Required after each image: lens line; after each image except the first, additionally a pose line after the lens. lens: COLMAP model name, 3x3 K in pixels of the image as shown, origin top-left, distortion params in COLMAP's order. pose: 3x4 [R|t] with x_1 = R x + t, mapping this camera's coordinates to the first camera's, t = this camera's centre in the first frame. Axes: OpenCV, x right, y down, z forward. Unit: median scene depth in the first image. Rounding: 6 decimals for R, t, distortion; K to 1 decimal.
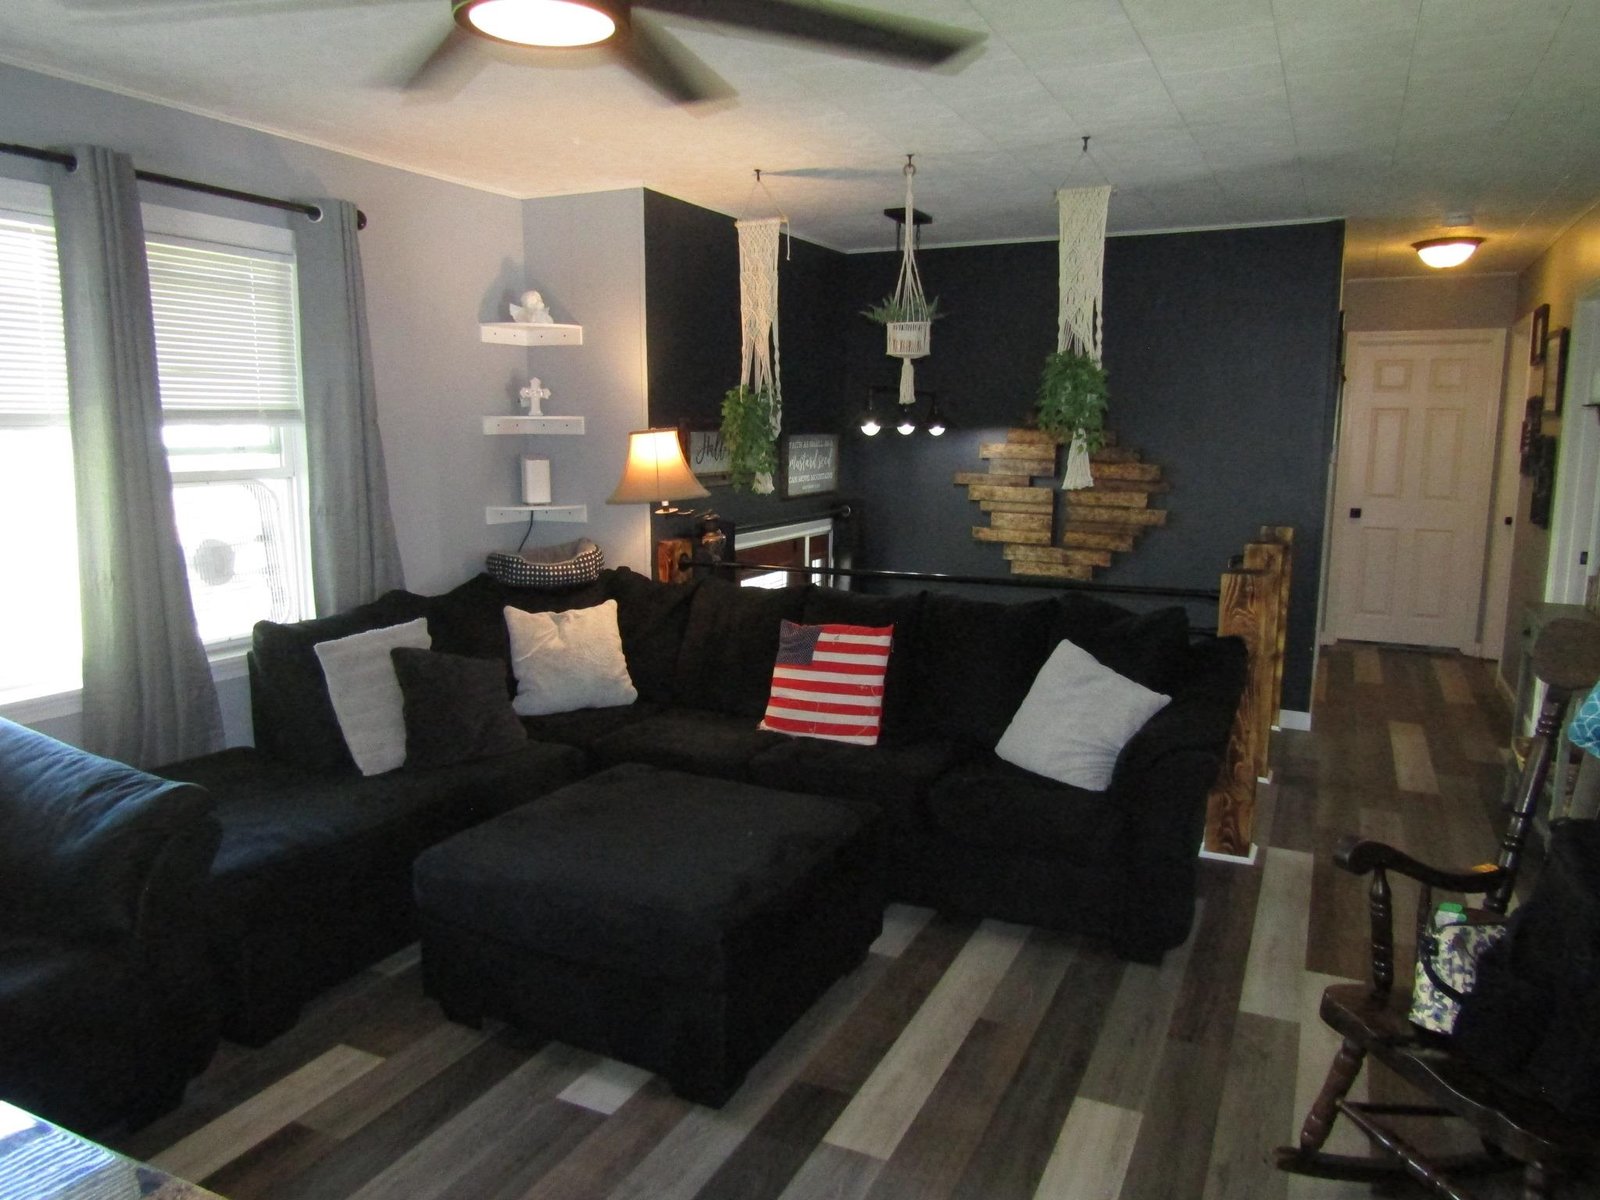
lens RADIAL K [[1137.4, 0, 800.0], [0, 1137.4, 600.0], [0, 0, 1]] dist [-0.010105, -0.000414]
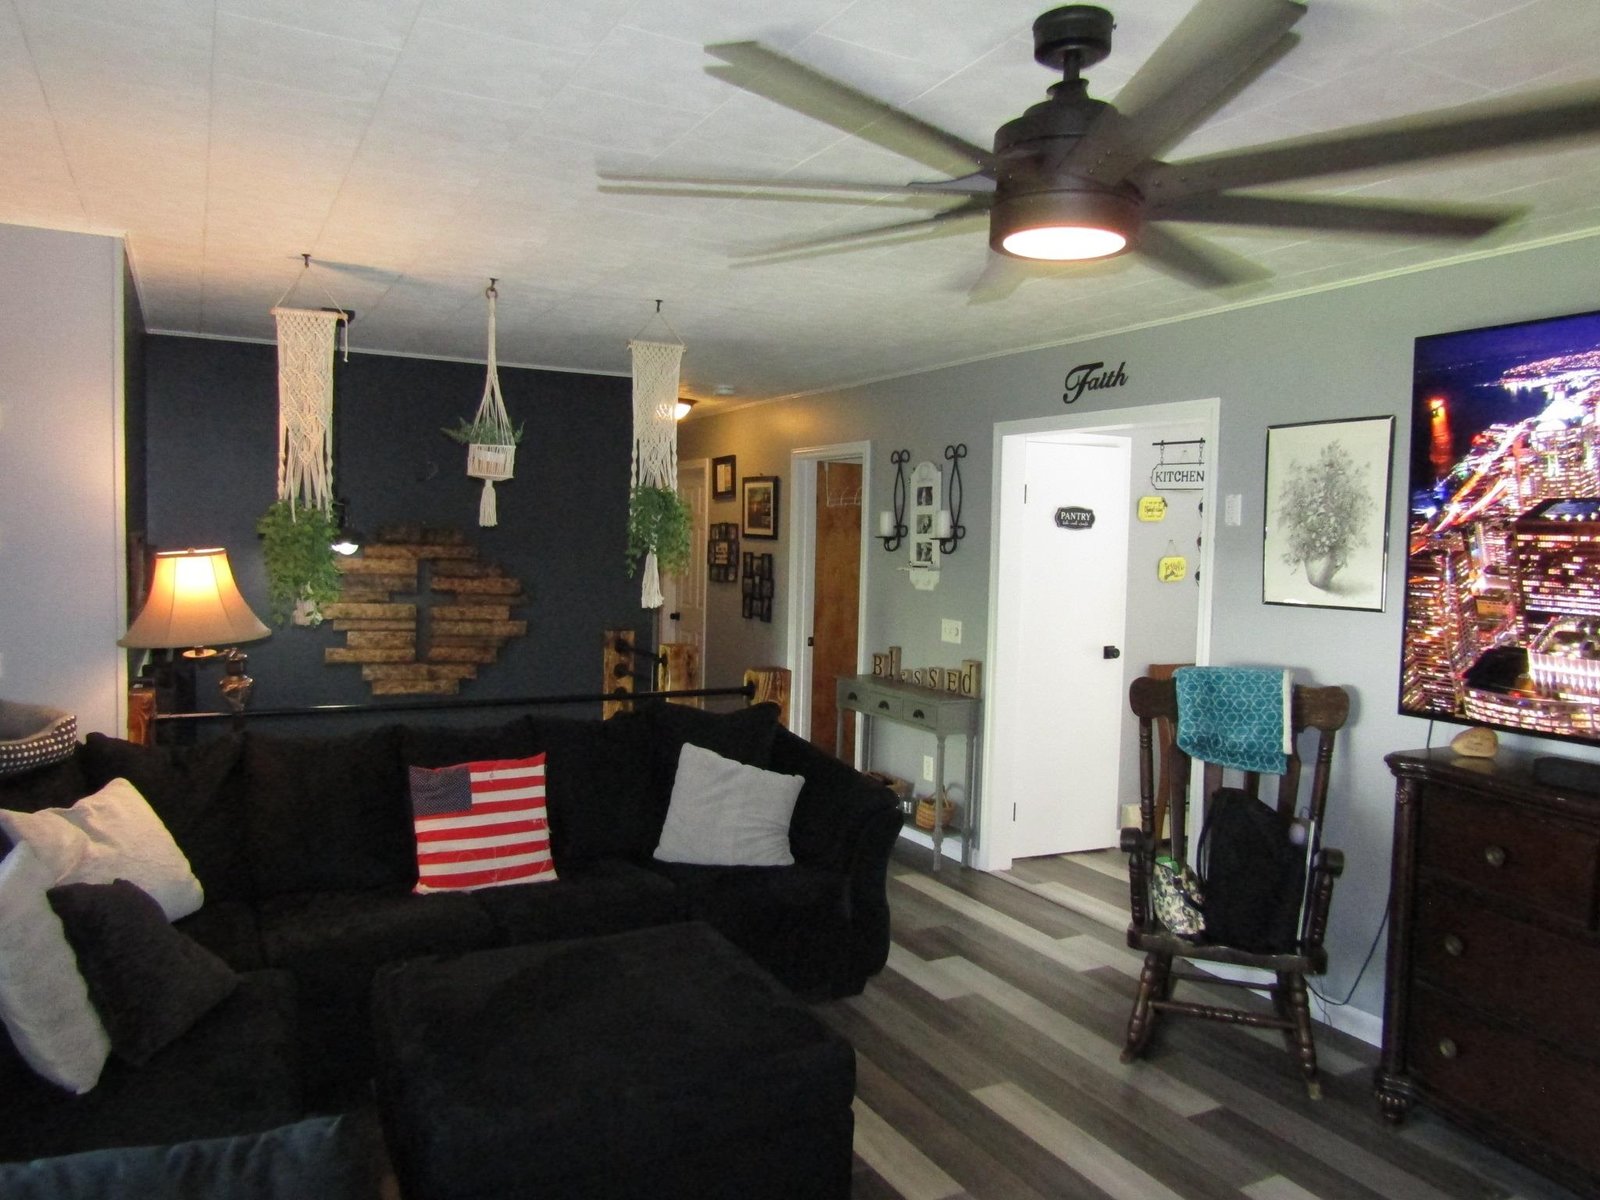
lens RADIAL K [[1137.4, 0, 800.0], [0, 1137.4, 600.0], [0, 0, 1]] dist [-0.010105, -0.000414]
pose [[0.590736, -0.031931, 0.806233, -0.387650], [0.100185, 0.994387, -0.034023, -0.036219], [-0.800621, 0.100871, 0.590619, 0.158074]]
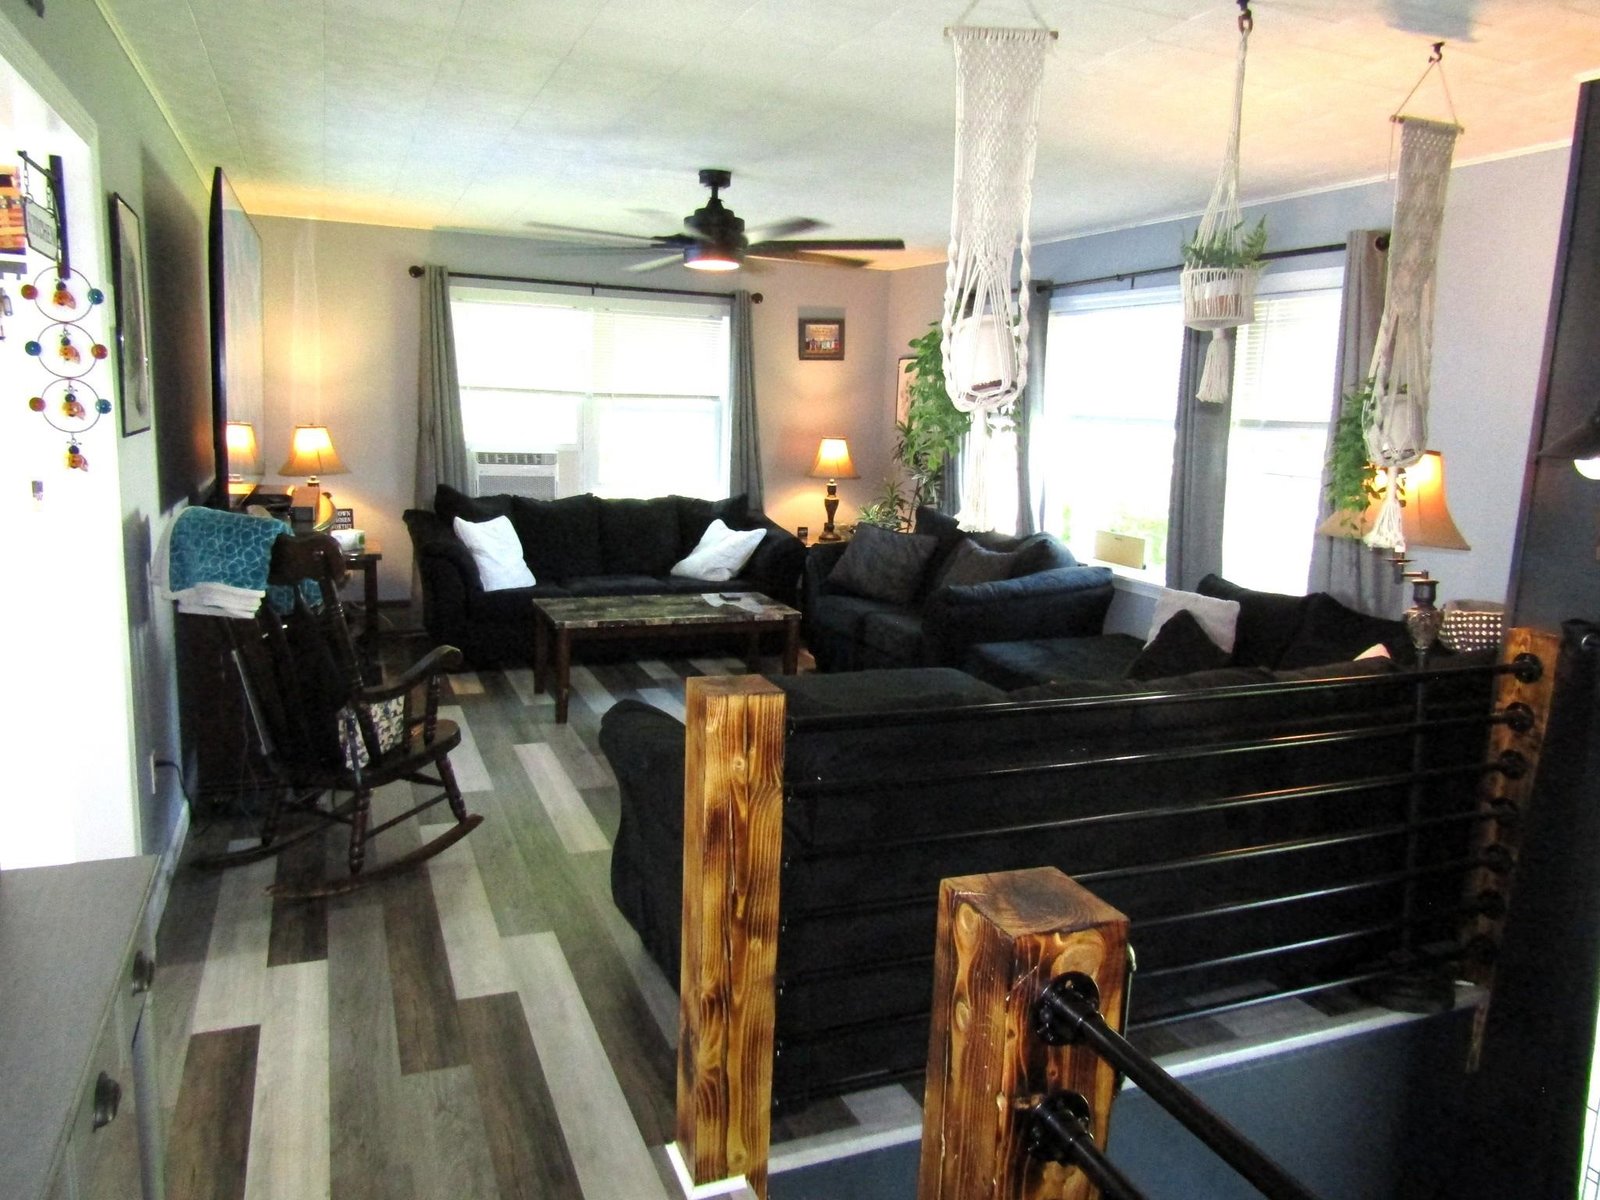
lens RADIAL K [[1137.4, 0, 800.0], [0, 1137.4, 600.0], [0, 0, 1]] dist [-0.010105, -0.000414]
pose [[-0.667708, 0.111832, -0.735975, 0.514740], [-0.143221, 0.950884, 0.274423, -0.143879], [0.730516, 0.288641, -0.618896, 0.906039]]
